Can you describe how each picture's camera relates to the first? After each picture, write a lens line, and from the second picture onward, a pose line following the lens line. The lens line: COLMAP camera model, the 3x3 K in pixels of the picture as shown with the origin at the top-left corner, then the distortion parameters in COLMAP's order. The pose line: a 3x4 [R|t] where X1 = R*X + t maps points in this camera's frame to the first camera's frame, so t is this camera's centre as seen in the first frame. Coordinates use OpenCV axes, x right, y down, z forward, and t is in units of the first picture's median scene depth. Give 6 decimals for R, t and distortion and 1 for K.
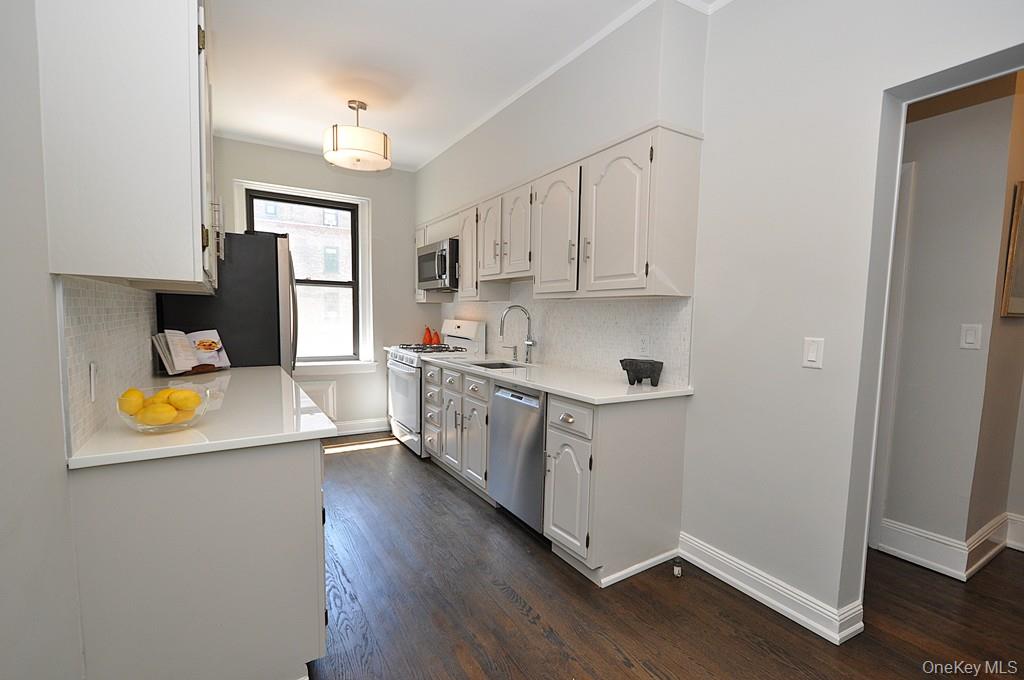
lens RADIAL K [[457.8, 0, 511.8], [0, 457.8, 355.1], [0, 0, 1]] dist [0.000630, -0.000518]
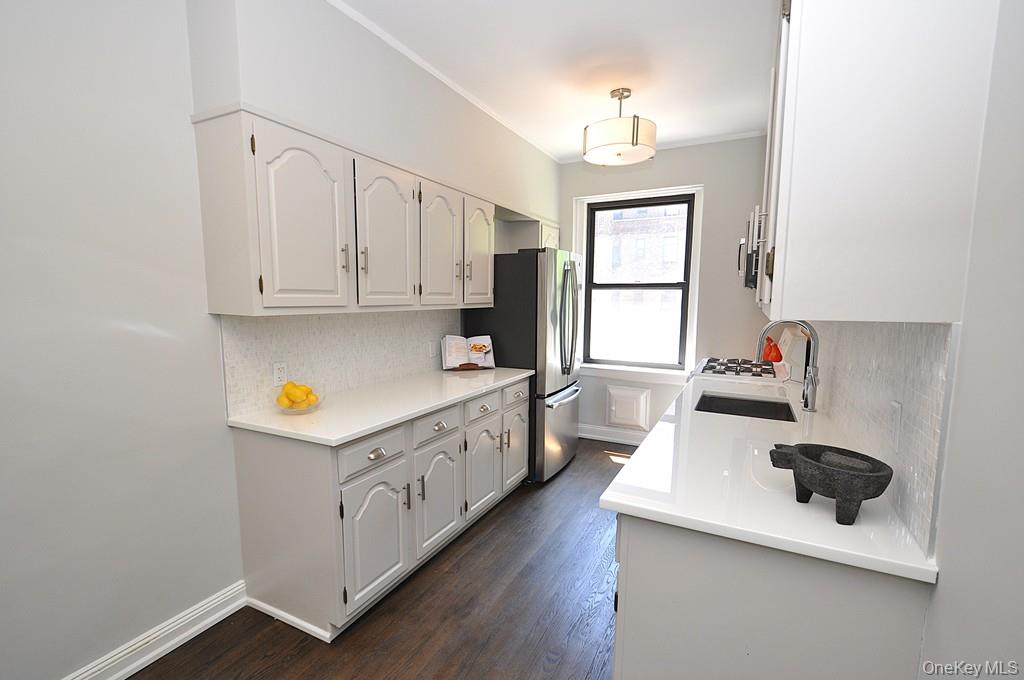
lens RADIAL K [[457.8, 0, 511.8], [0, 457.8, 355.1], [0, 0, 1]] dist [0.000630, -0.000518]
pose [[0.512379, 0.087388, -0.854301, 0.374909], [-0.070649, 0.995726, 0.059483, -0.069693], [0.855848, 0.029878, 0.516363, 0.366839]]
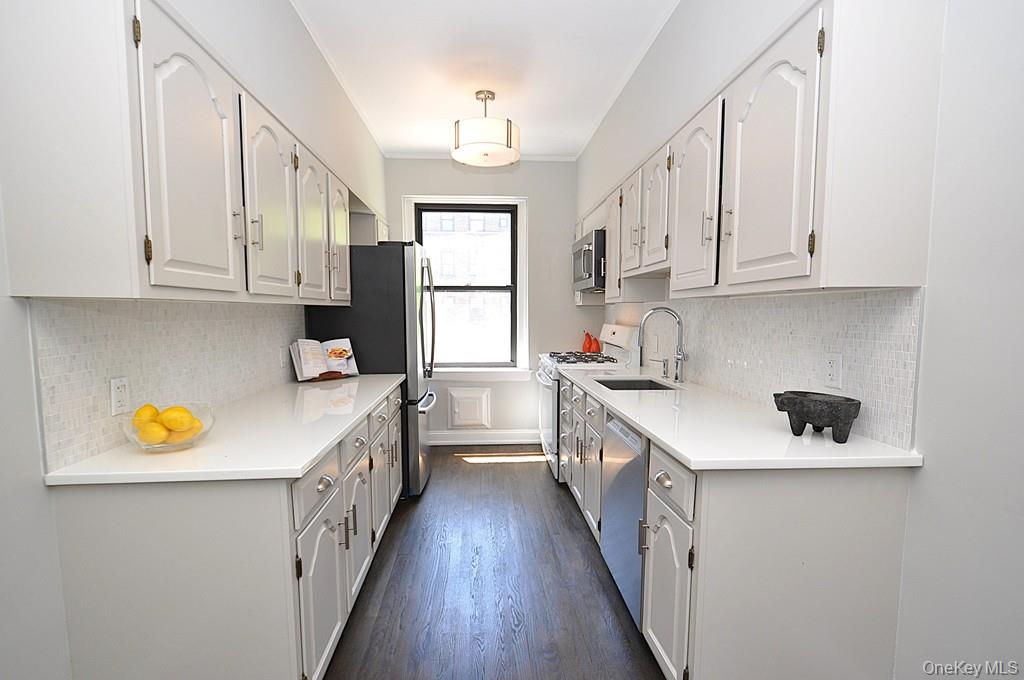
lens RADIAL K [[460.6, 0, 509.7], [0, 460.6, 354.3], [0, 0, 1]] dist [-0.001749, -0.000576]
pose [[0.883380, 0.022775, -0.468104, 0.155734], [-0.024442, 0.999698, 0.002515, -0.026406], [0.468020, 0.009220, 0.883670, 0.205271]]
